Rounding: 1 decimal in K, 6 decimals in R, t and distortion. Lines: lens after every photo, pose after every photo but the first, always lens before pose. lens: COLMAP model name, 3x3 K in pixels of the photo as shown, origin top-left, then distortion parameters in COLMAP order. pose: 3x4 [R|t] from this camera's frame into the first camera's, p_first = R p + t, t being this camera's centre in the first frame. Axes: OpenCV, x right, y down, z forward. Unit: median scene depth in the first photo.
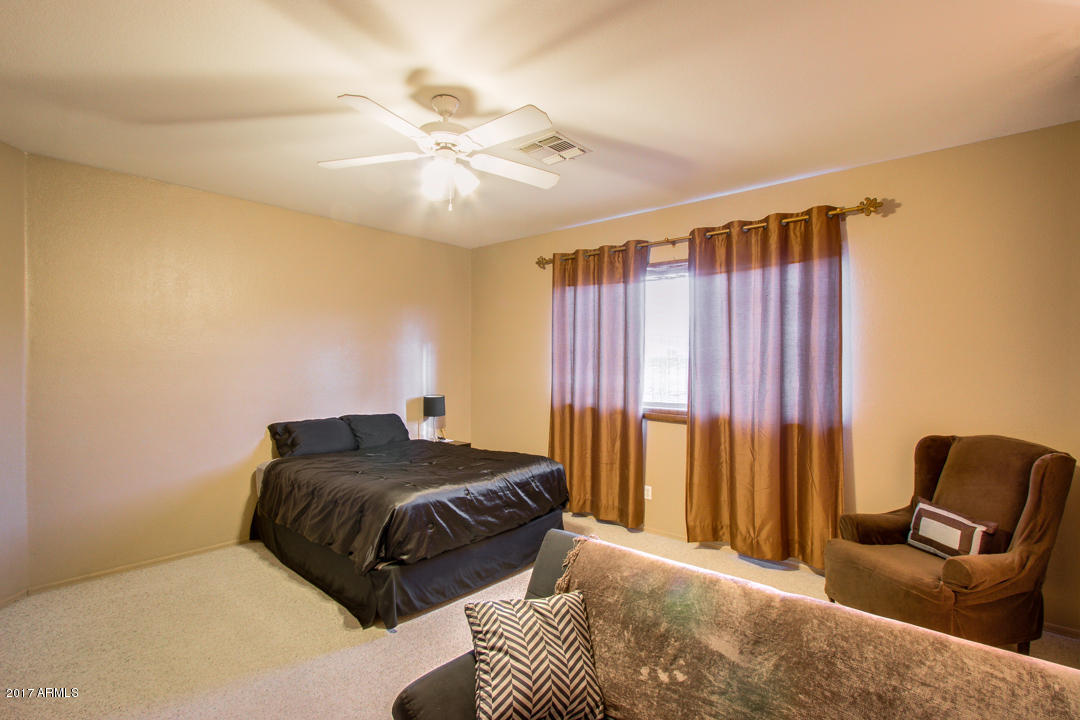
lens RADIAL K [[509.0, 0, 540.0], [0, 509.0, 360.0], [0, 0, 1]] dist [0.000631, 0.000462]
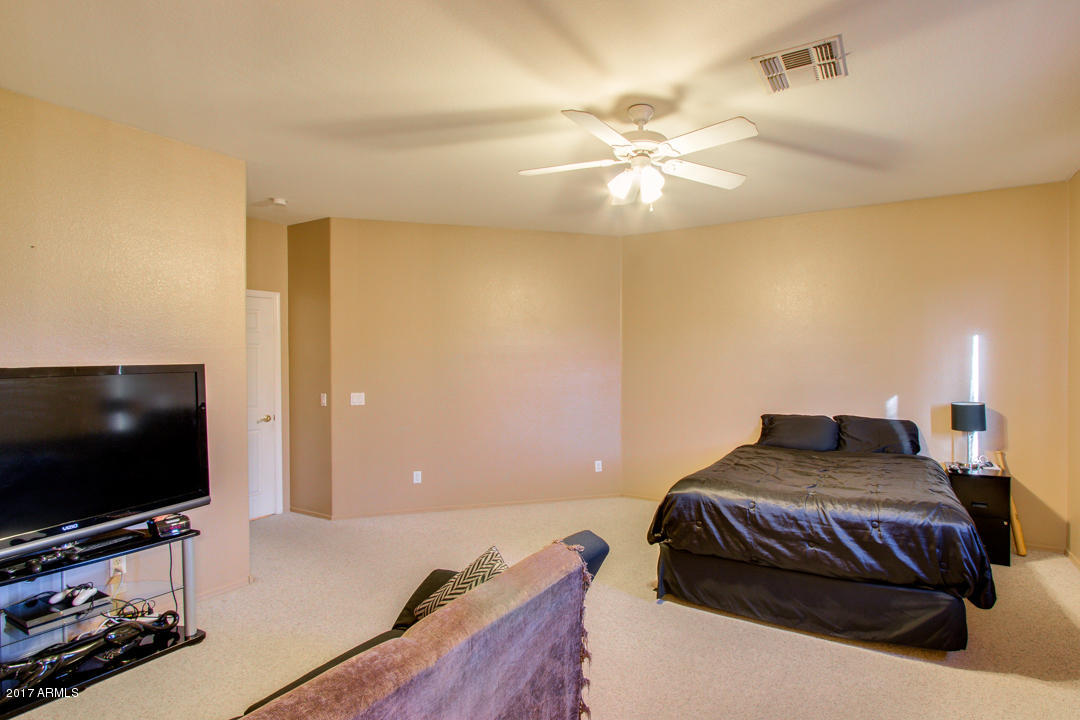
lens RADIAL K [[530.7, 0, 605.1], [0, 530.7, 362.7], [0, 0, 1]] dist [-0.002315, -0.000715]
pose [[0.246860, 0.007501, -0.969022, 0.630076], [0.008078, 0.999919, 0.009798, 0.001367], [0.969017, -0.010246, 0.246780, 0.484647]]
